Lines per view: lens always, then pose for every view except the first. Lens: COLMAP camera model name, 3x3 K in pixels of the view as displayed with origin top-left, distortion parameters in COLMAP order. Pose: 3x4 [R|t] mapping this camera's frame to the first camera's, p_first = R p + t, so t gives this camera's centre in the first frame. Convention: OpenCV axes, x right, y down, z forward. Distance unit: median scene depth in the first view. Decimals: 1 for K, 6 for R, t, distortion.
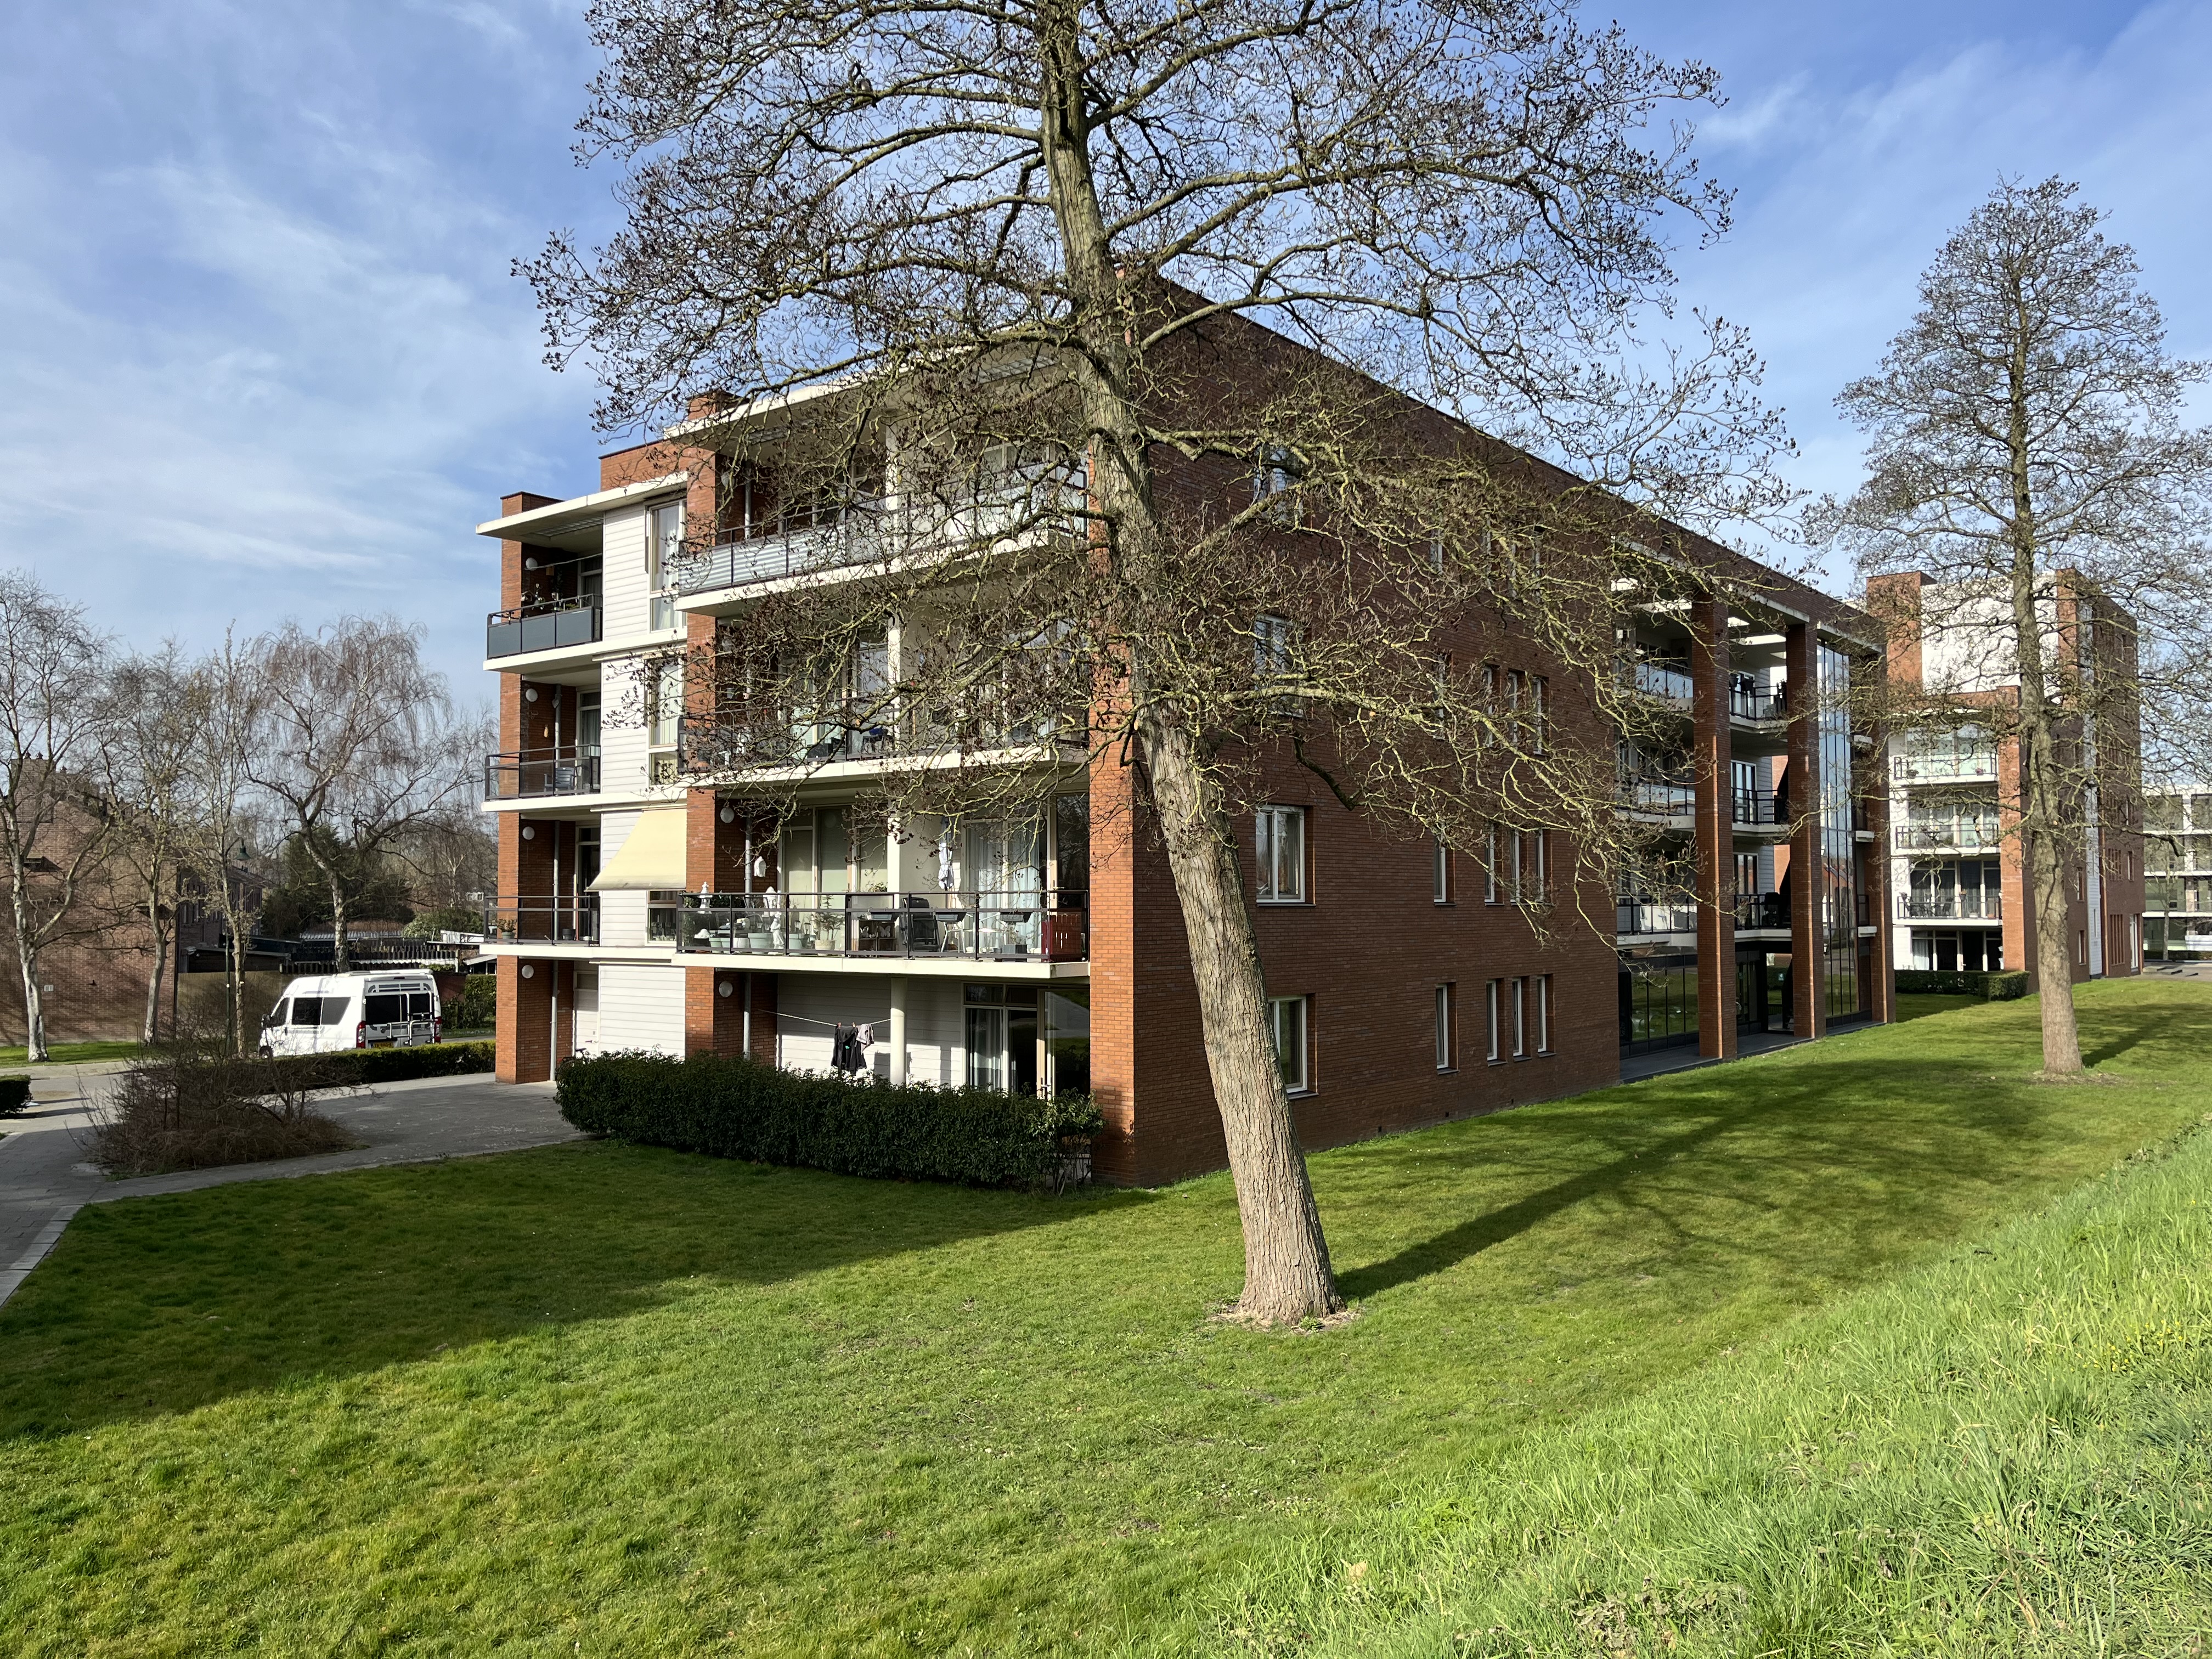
lens RADIAL K [[1669.8, 0, 1095.5], [0, 1669.8, 837.0], [0, 0, 1]] dist [0.076471, -0.116878]
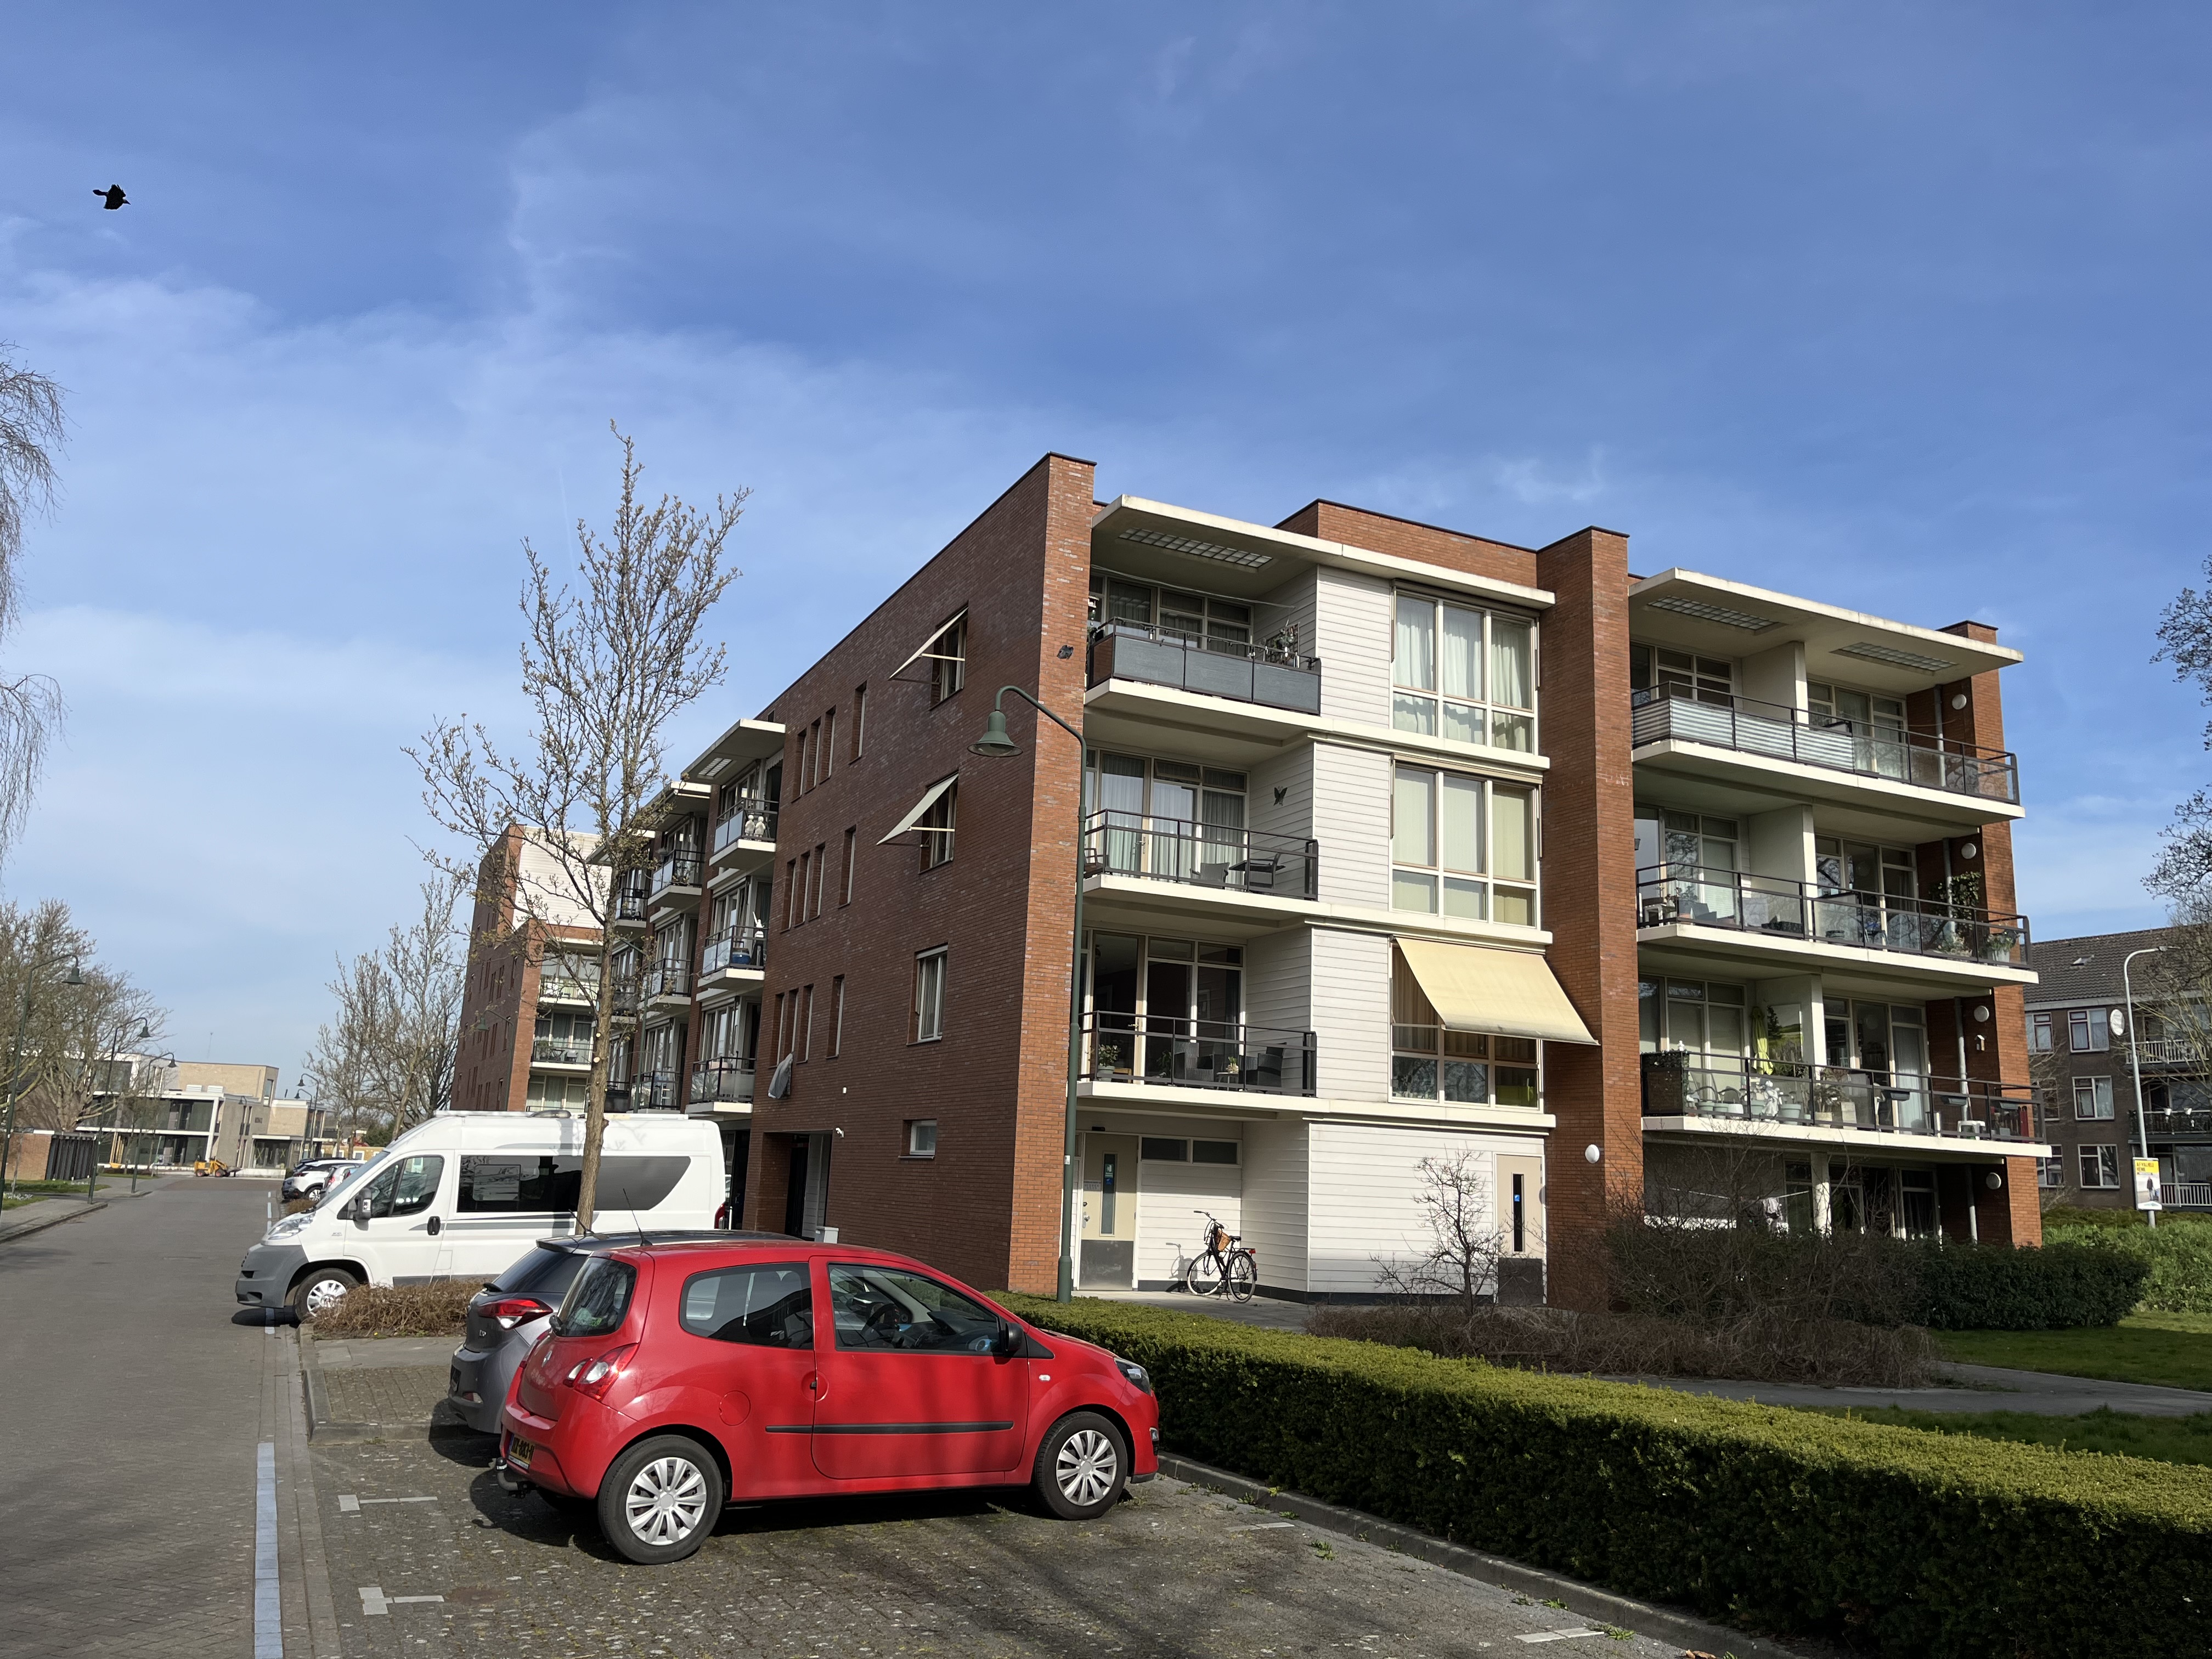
lens RADIAL K [[1661.1, 0, 1106.0], [0, 1661.1, 829.5], [0, 0, 1]] dist [0.108826, -0.137759]
pose [[0.421898, 0.206163, 0.882893, -1.032911], [-0.074432, 0.978392, -0.192895, 0.098362], [-0.903583, 0.015667, 0.428126, 0.750246]]
